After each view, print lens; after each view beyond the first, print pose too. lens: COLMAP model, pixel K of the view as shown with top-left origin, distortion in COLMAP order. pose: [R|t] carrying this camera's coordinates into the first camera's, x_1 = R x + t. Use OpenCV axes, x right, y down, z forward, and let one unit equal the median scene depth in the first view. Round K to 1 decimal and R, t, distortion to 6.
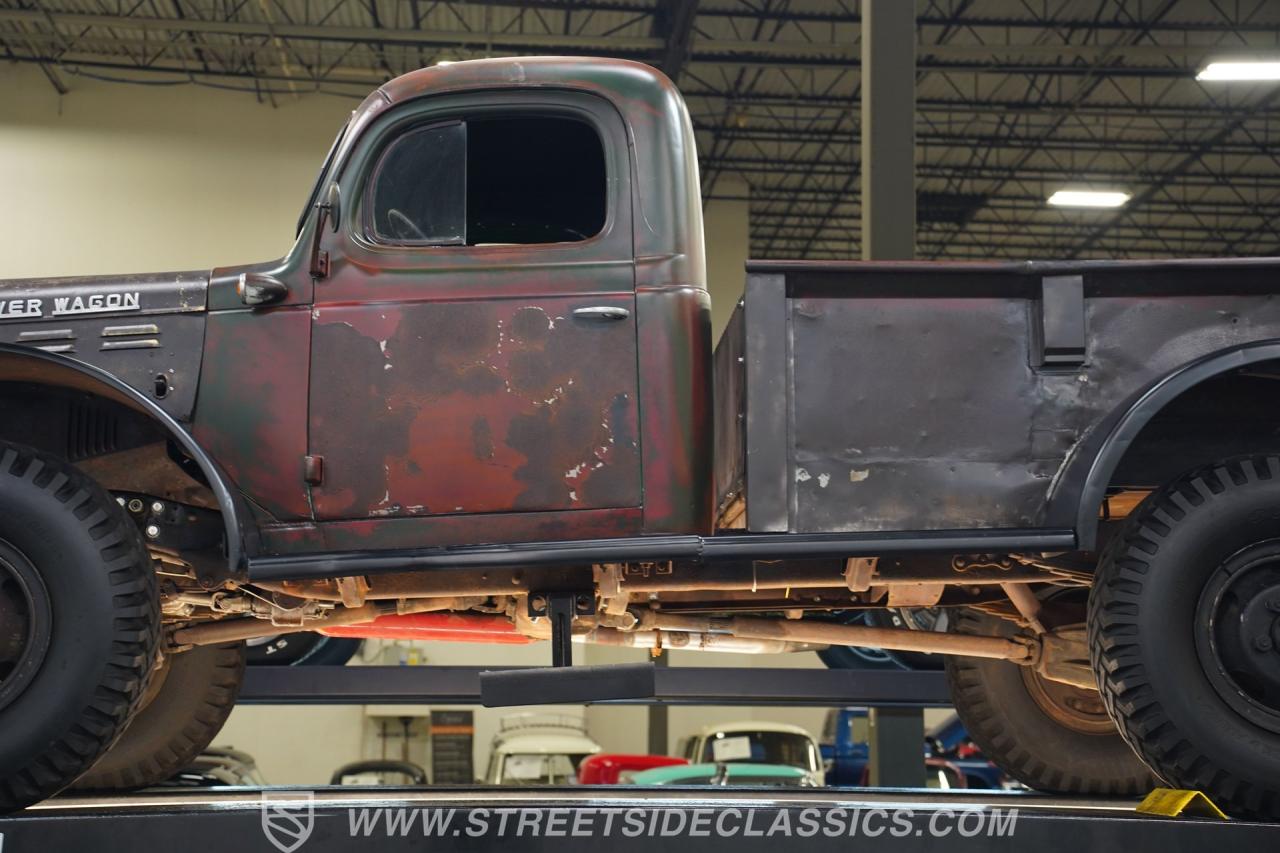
lens RADIAL K [[1918.3, 0, 640.0], [0, 1918.3, 426.5], [0, 0, 1]] dist [0.242191, 0.669244]
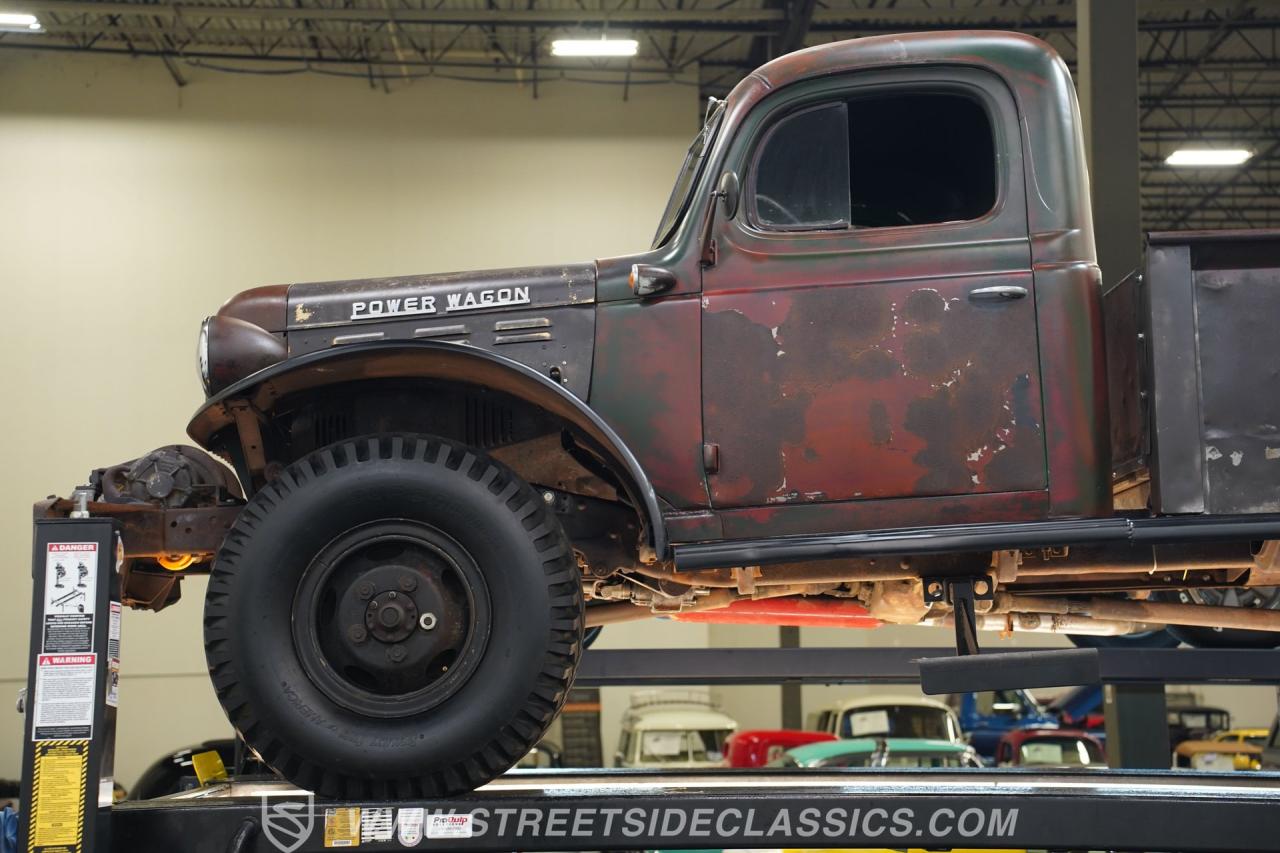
lens RADIAL K [[1918.3, 0, 640.0], [0, 1918.3, 426.5], [0, 0, 1]] dist [0.242191, 0.669244]
pose [[0.999285, -0.022248, -0.030578, -0.163848], [0.022654, 0.999659, 0.012987, -0.007204], [0.030278, -0.013670, 0.999448, 0.003534]]
